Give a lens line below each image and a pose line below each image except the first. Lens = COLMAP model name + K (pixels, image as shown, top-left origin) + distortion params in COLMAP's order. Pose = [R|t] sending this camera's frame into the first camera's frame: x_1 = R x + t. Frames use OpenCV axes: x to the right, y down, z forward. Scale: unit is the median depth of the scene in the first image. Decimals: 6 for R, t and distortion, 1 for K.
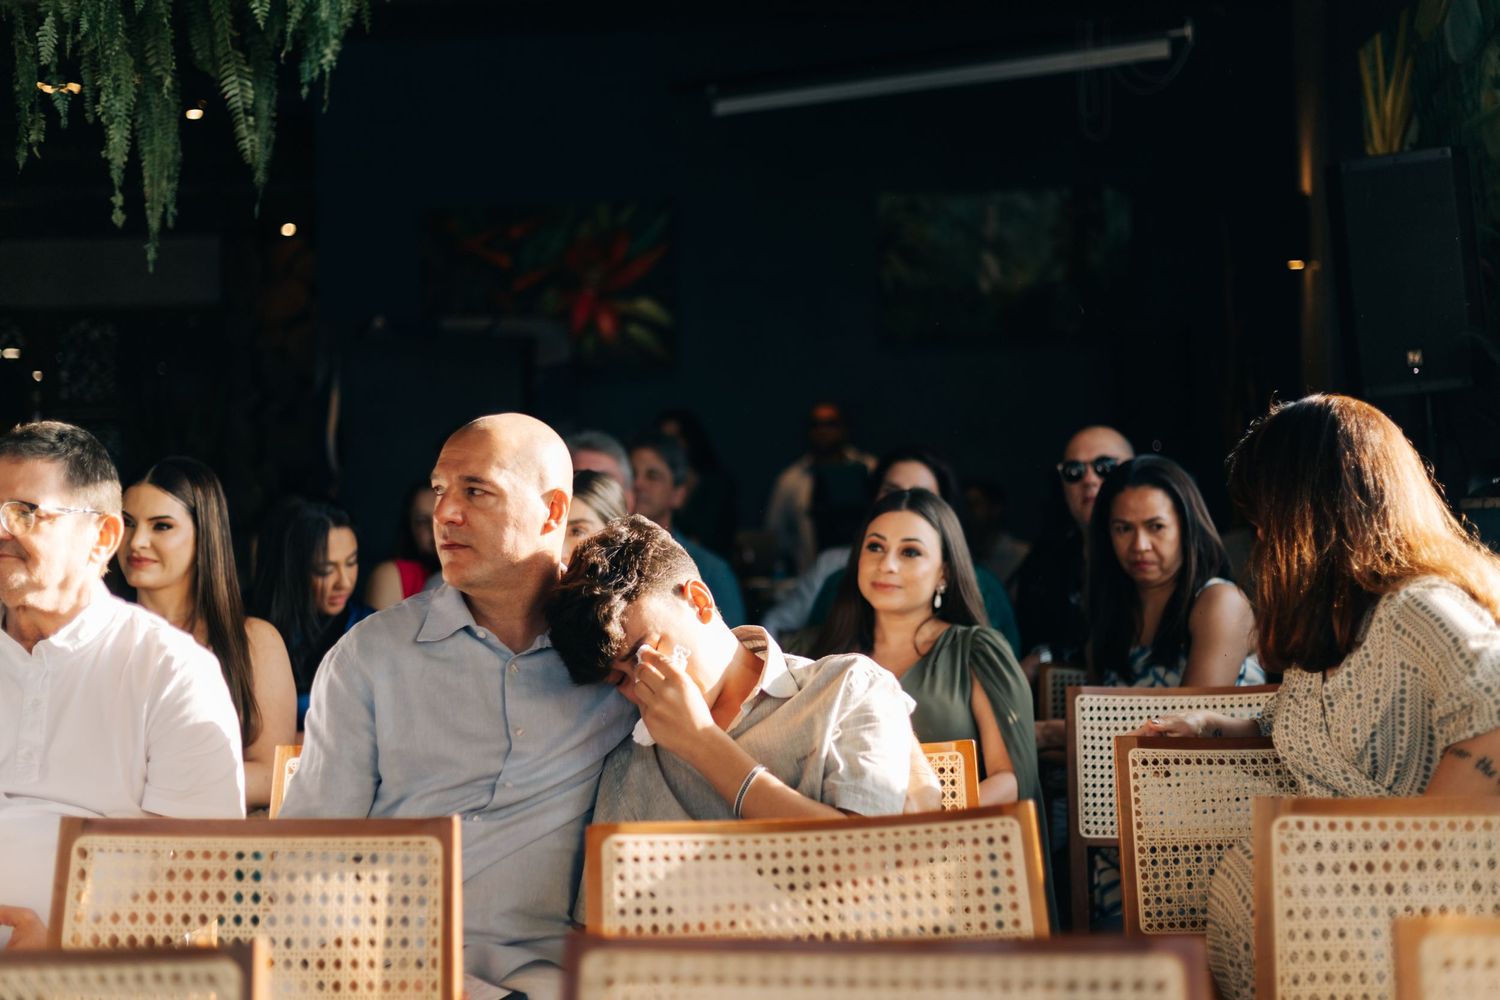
lens RADIAL K [[2142.2, 0, 750.0], [0, 2142.2, 500.0], [0, 0, 1]] dist [-0.020399, 0.148165]
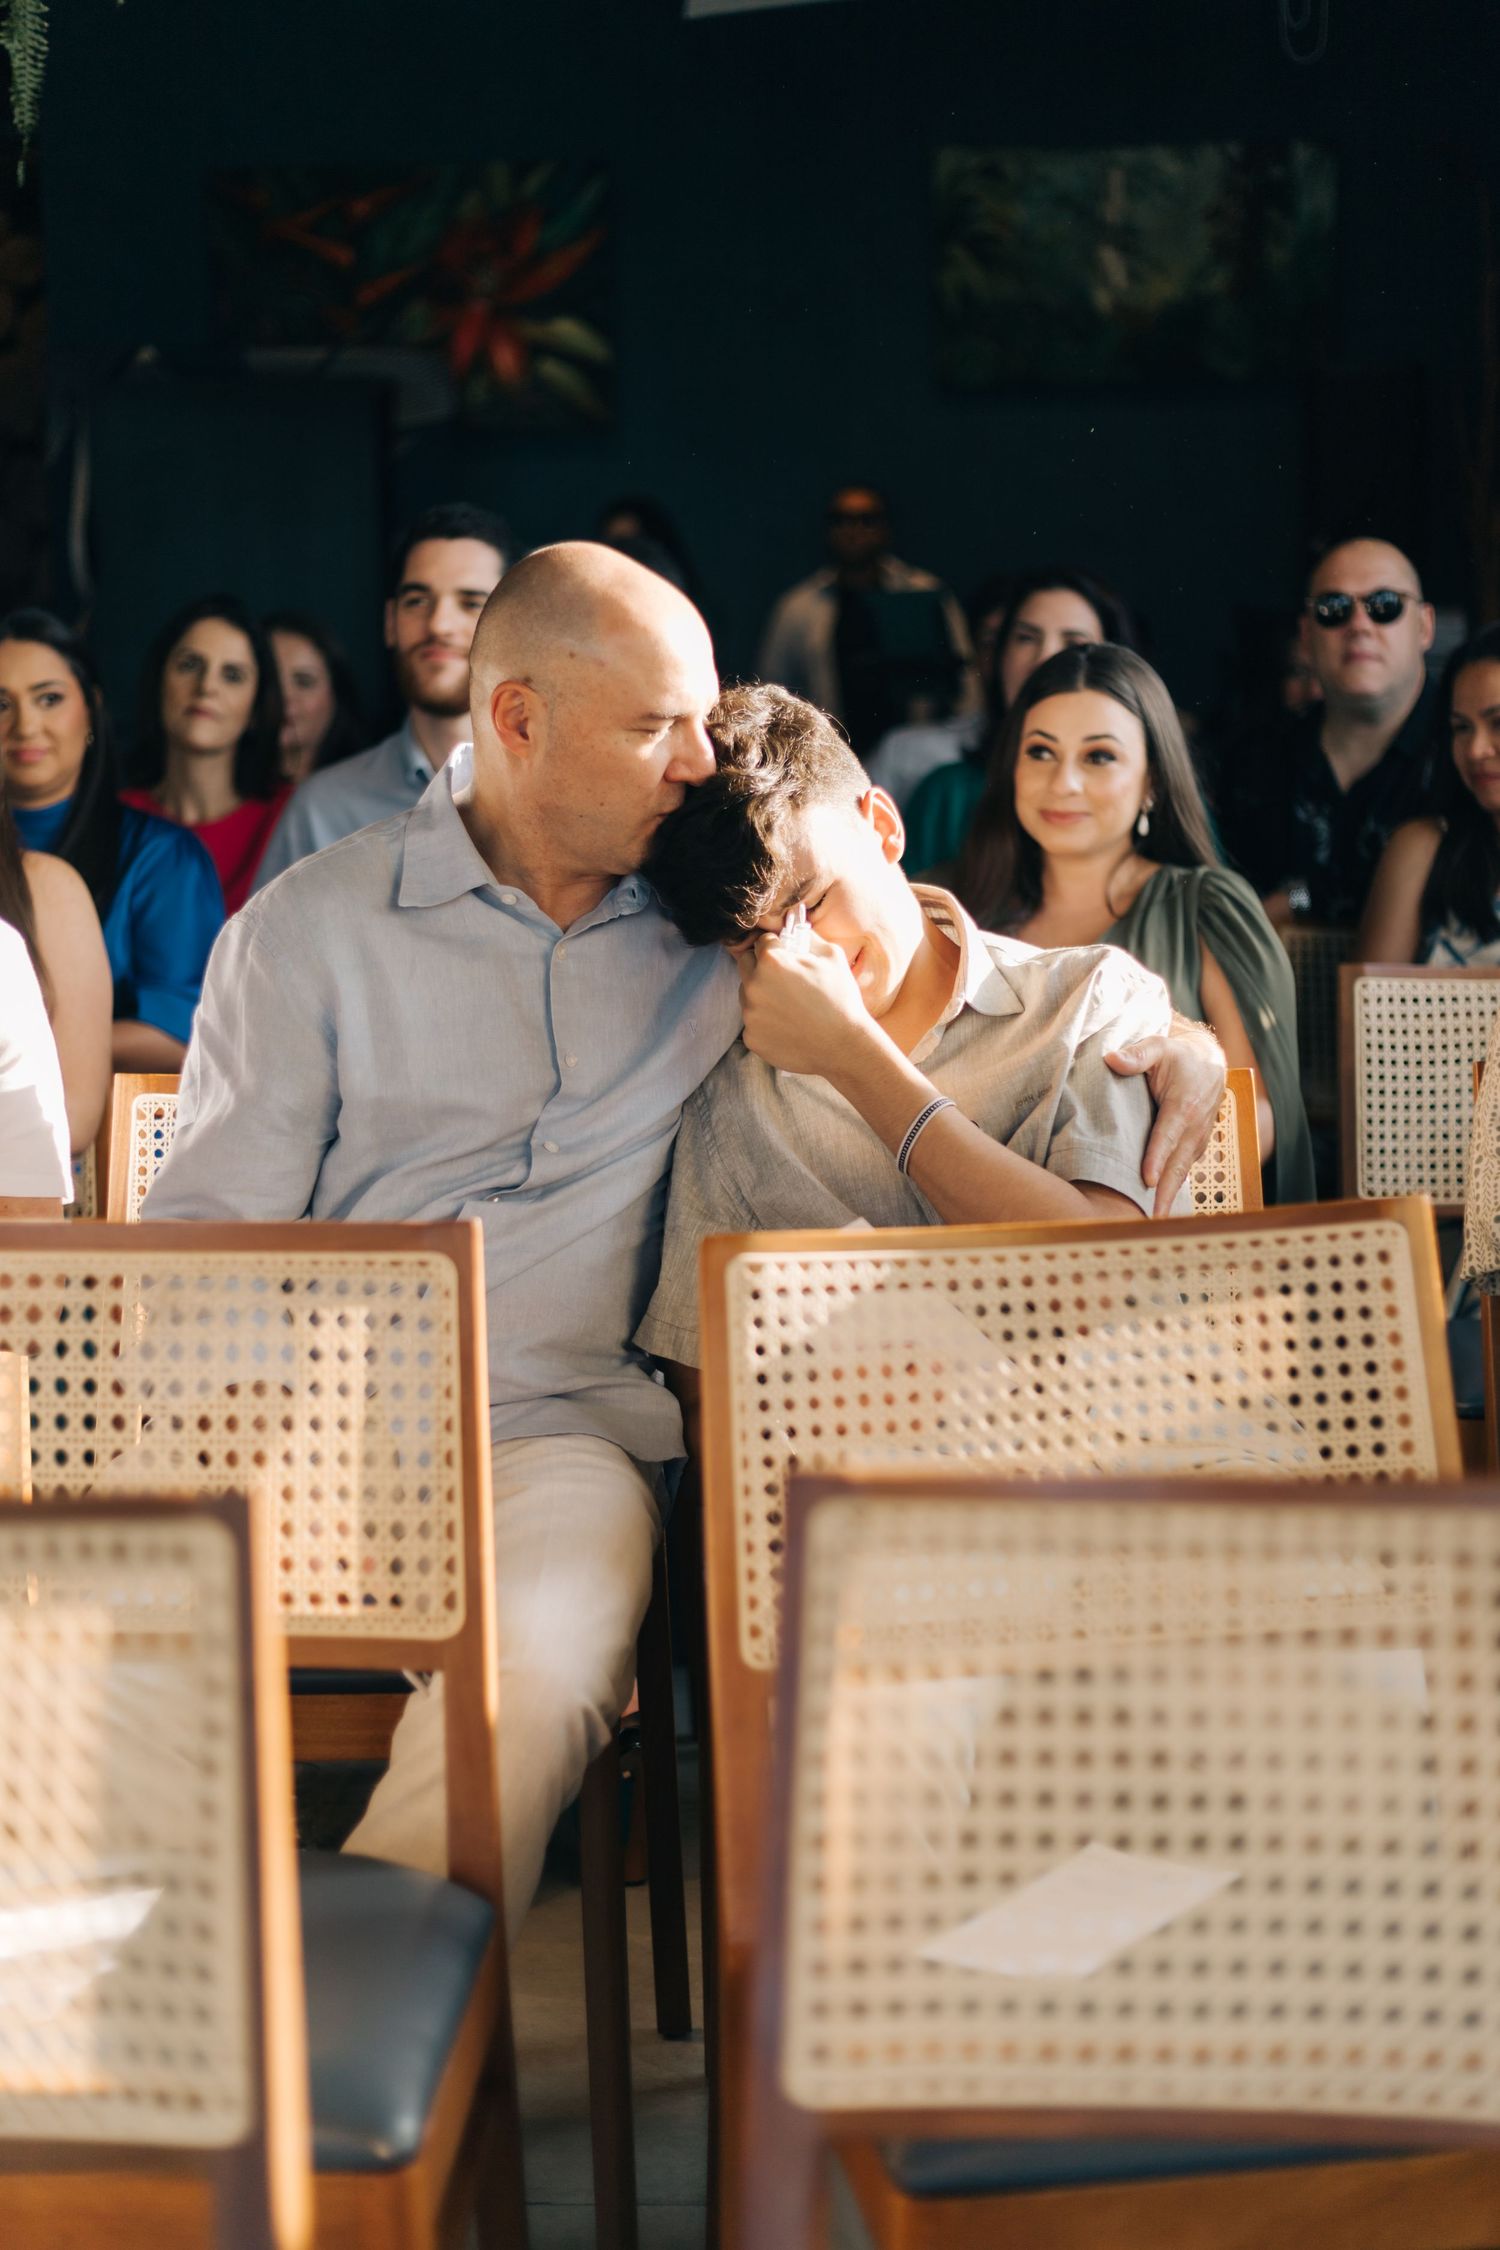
lens RADIAL K [[3213.4, 0, 750.0], [0, 3213.4, 1125.0], [0, 0, 1]] dist [-0.020399, 0.148165]
pose [[0.999685, -0.000122, 0.025080, -0.082443], [-0.003725, 0.988178, 0.153269, -0.017666], [-0.024802, -0.153314, 0.987866, 0.105678]]
